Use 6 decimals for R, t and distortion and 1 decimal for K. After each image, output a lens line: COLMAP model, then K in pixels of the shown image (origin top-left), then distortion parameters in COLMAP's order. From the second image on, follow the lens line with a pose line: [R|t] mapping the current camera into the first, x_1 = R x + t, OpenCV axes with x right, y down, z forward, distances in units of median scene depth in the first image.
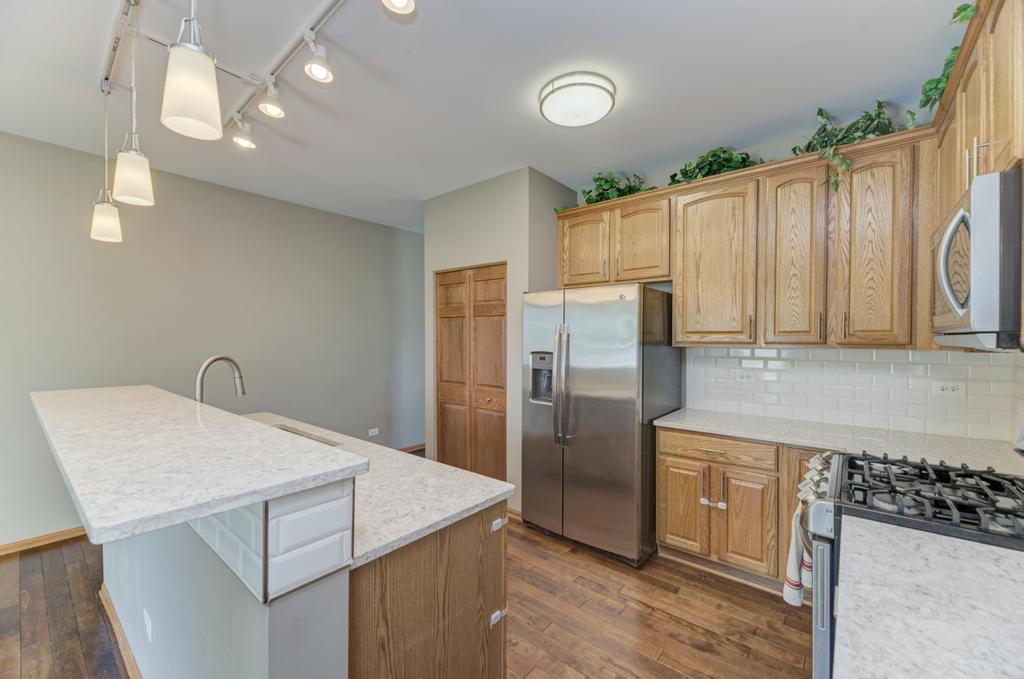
lens RADIAL K [[414.0, 0, 513.3], [0, 414.0, 342.2], [0, 0, 1]] dist [-0.001733, -0.000045]
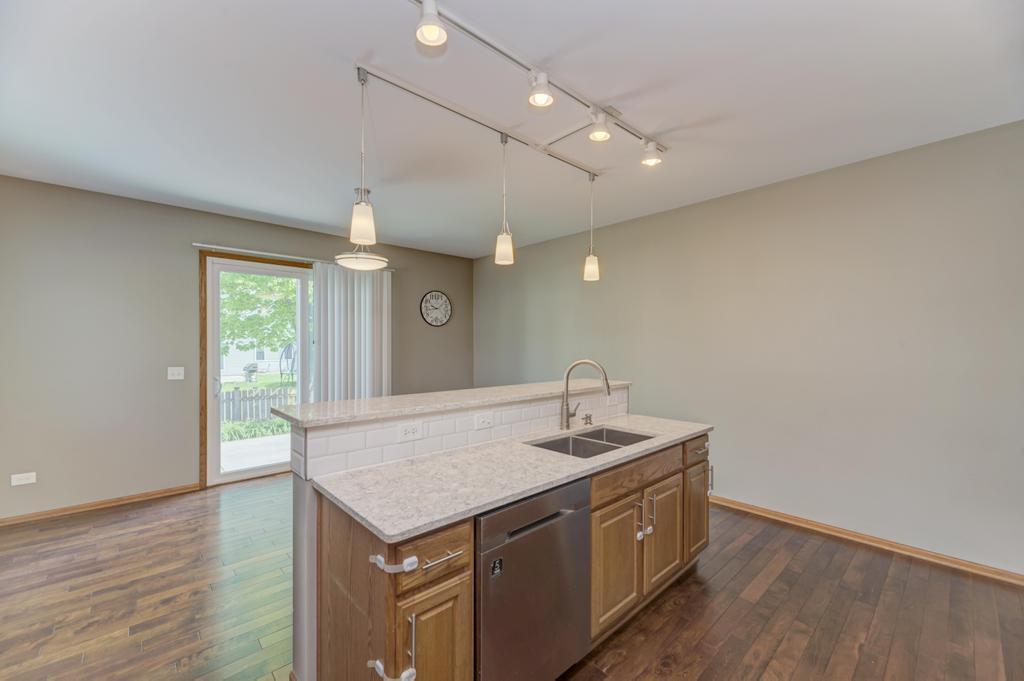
lens RADIAL K [[414.0, 0, 514.3], [0, 414.0, 341.8], [0, 0, 1]] dist [-0.001733, -0.000045]
pose [[-0.142606, -0.002184, -0.989777, 0.742402], [-0.003155, 0.999993, -0.001752, -0.024004], [0.989775, 0.002873, -0.142612, 1.308826]]
